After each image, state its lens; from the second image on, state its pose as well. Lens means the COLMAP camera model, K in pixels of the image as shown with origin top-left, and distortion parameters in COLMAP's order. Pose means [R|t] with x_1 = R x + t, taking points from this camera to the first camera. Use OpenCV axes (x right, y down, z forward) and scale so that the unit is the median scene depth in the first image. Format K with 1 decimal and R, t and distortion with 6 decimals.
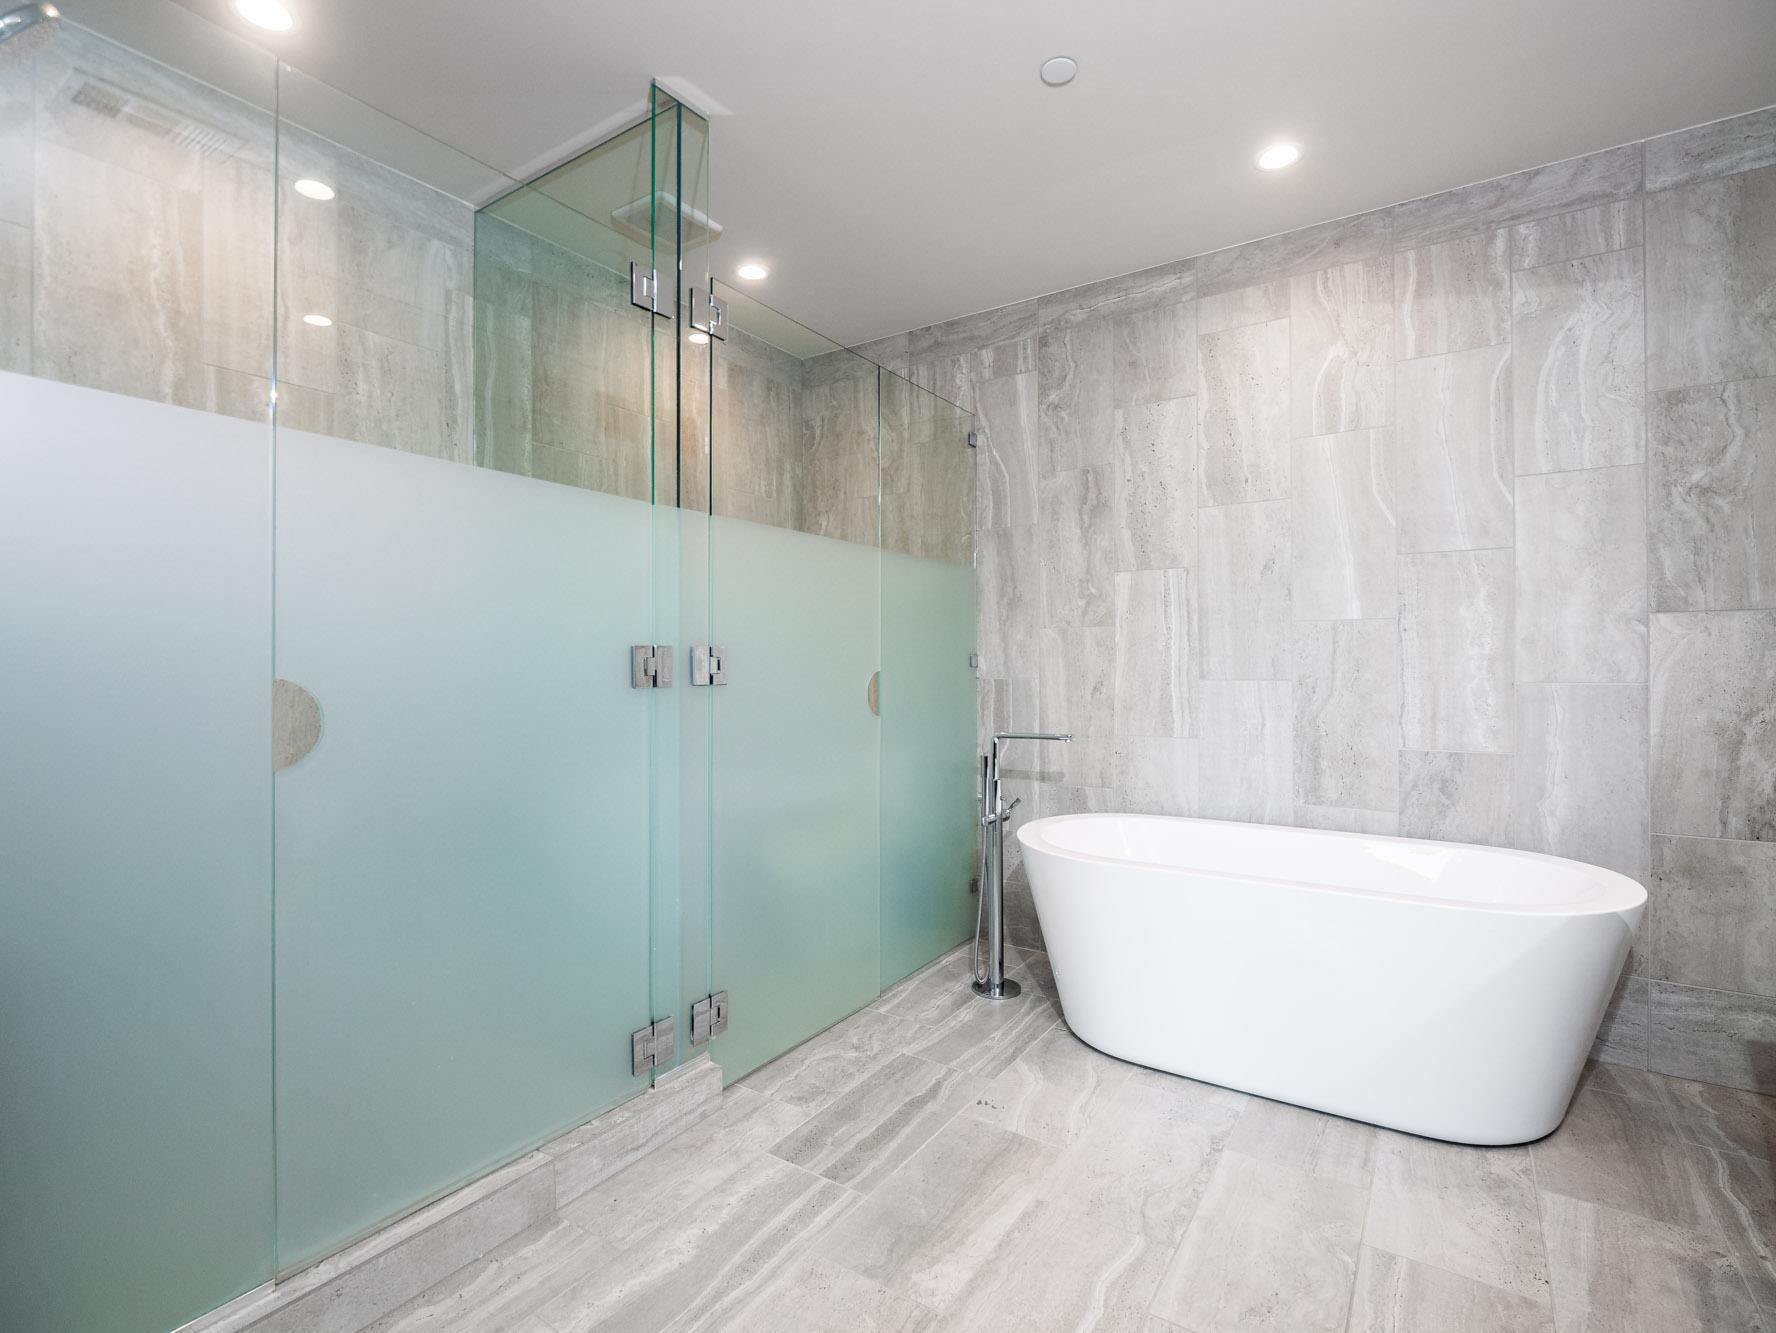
lens RADIAL K [[859.8, 0, 899.4], [0, 859.8, 661.5], [0, 0, 1]] dist [-0.002968, -0.003005]
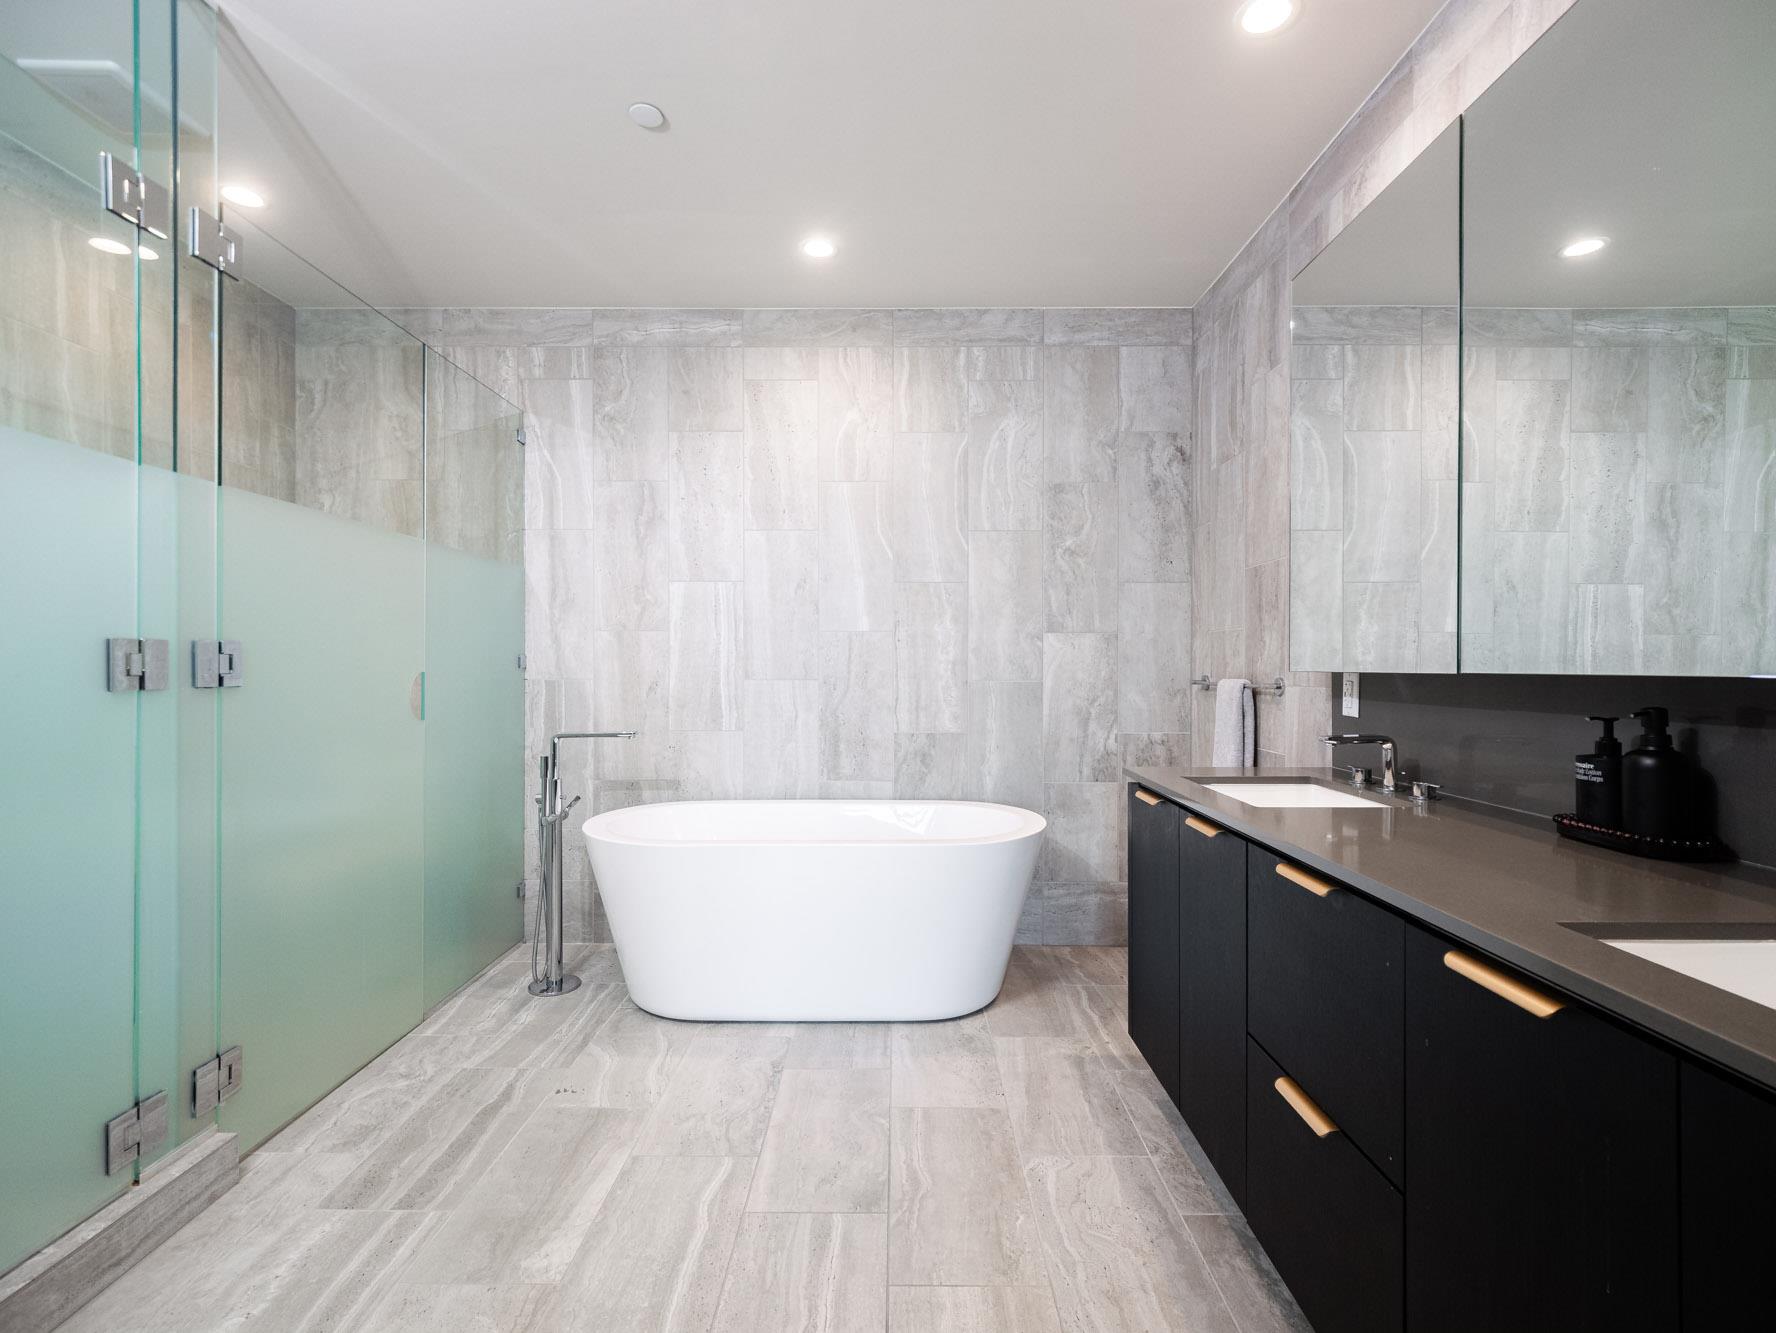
lens RADIAL K [[829.5, 0, 899.3], [0, 829.5, 666.0], [0, 0, 1]] dist [0.020756, -0.007203]
pose [[0.835170, 0.005481, 0.549965, -0.103186], [-0.006675, 0.999978, 0.000170, 0.001751], [-0.549952, -0.003813, 0.835188, -0.048827]]
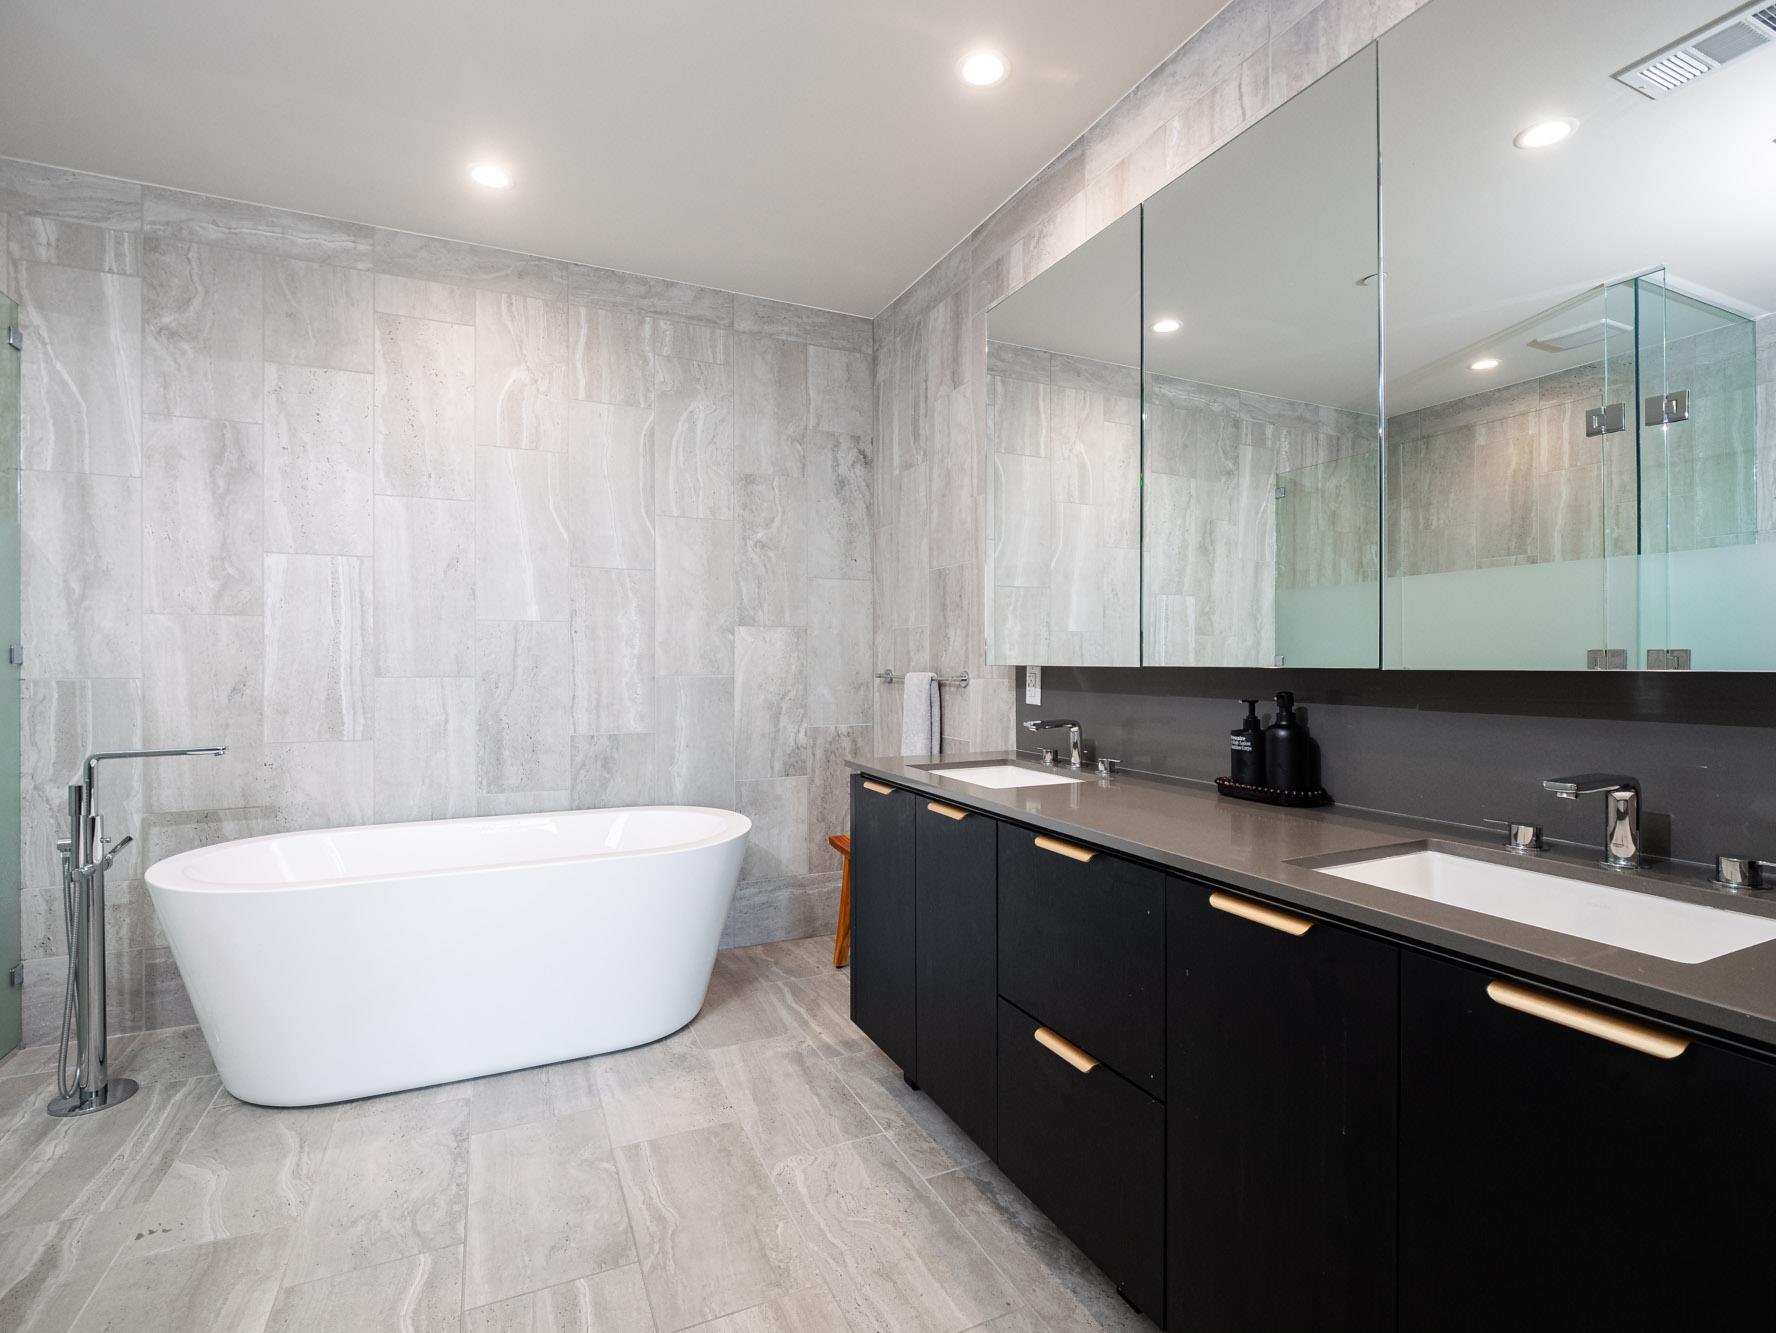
lens RADIAL K [[850.3, 0, 889.0], [0, 850.3, 659.8], [0, 0, 1]] dist [0.003912, -0.004073]
pose [[0.520127, 0.005991, 0.854068, -0.180320], [-0.005602, 0.999978, -0.003603, 0.002824], [-0.854071, -0.002910, 0.520149, 0.039868]]
